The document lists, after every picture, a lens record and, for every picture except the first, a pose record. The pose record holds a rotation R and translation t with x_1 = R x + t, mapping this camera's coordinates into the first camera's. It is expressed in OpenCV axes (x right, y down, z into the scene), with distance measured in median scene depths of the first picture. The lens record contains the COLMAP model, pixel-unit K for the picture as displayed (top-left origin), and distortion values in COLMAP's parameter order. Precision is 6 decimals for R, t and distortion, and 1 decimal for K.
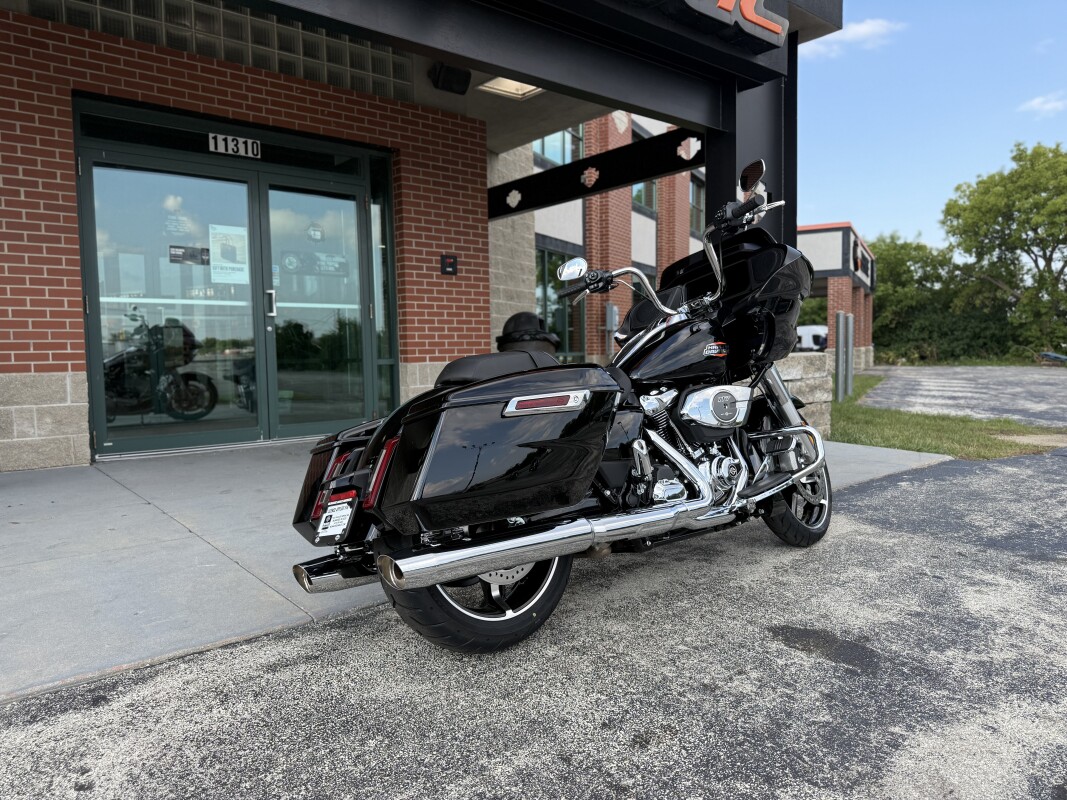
lens RADIAL K [[757.8, 0, 535.5], [0, 757.8, 401.5], [0, 0, 1]] dist [0.007887, -0.015427]
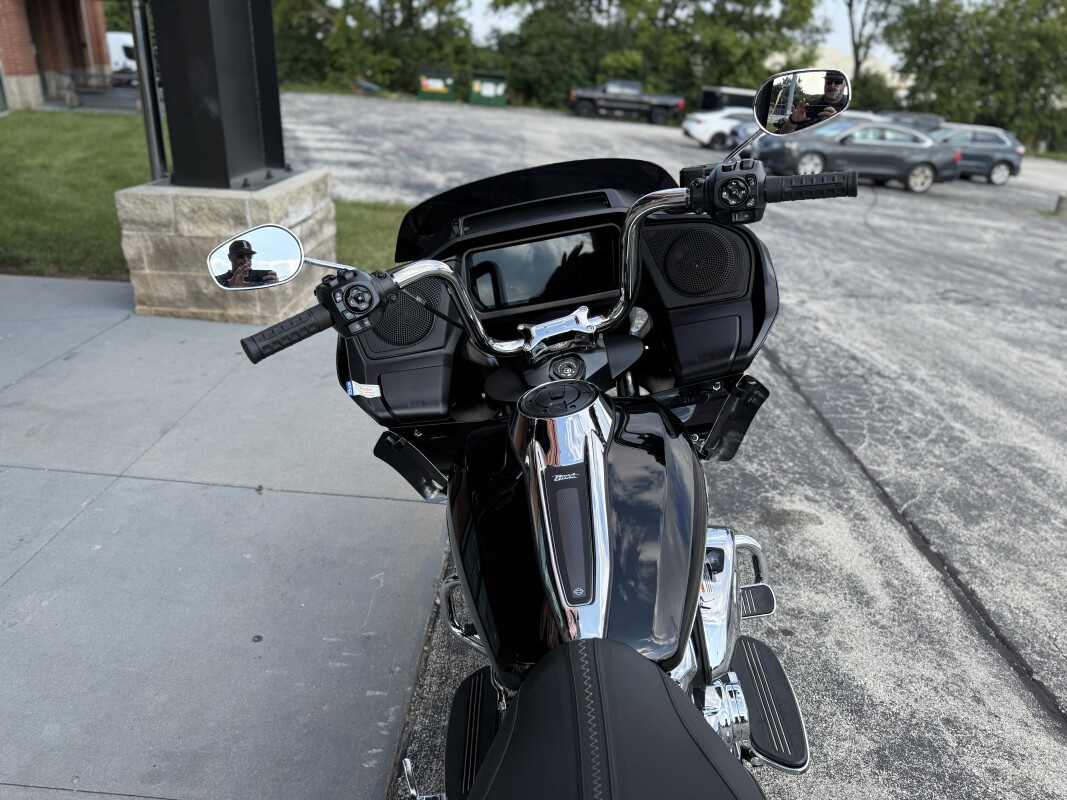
lens RADIAL K [[760.6, 0, 536.3], [0, 760.6, 397.2], [0, 0, 1]] dist [-0.000477, -0.006086]
pose [[0.668512, -0.247904, 0.701167, -0.143131], [-0.012740, 0.938852, 0.344086, -0.270465], [-0.743592, -0.238959, 0.624476, 0.756316]]
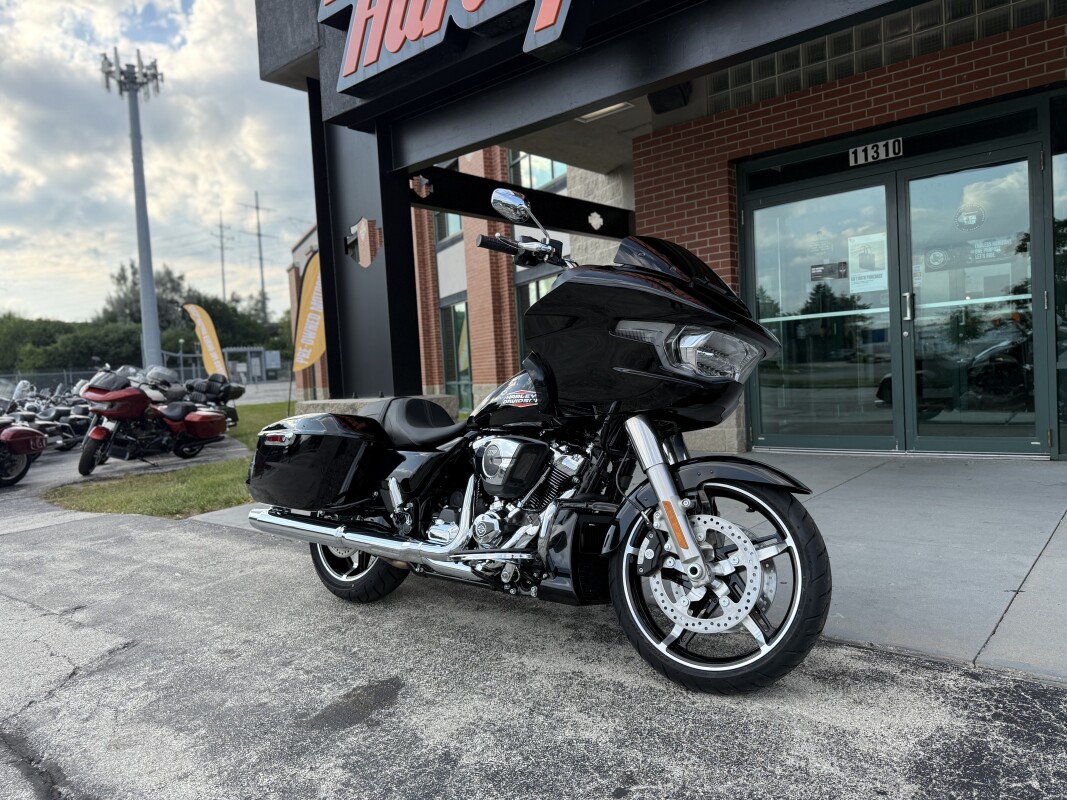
lens RADIAL K [[757.8, 0, 535.5], [0, 757.8, 401.5], [0, 0, 1]] dist [0.007887, -0.015427]
pose [[0.157010, 0.046541, -0.986500, 1.095684], [-0.012433, 0.998903, 0.045148, -0.103060], [0.987519, 0.005177, 0.157416, 0.837812]]
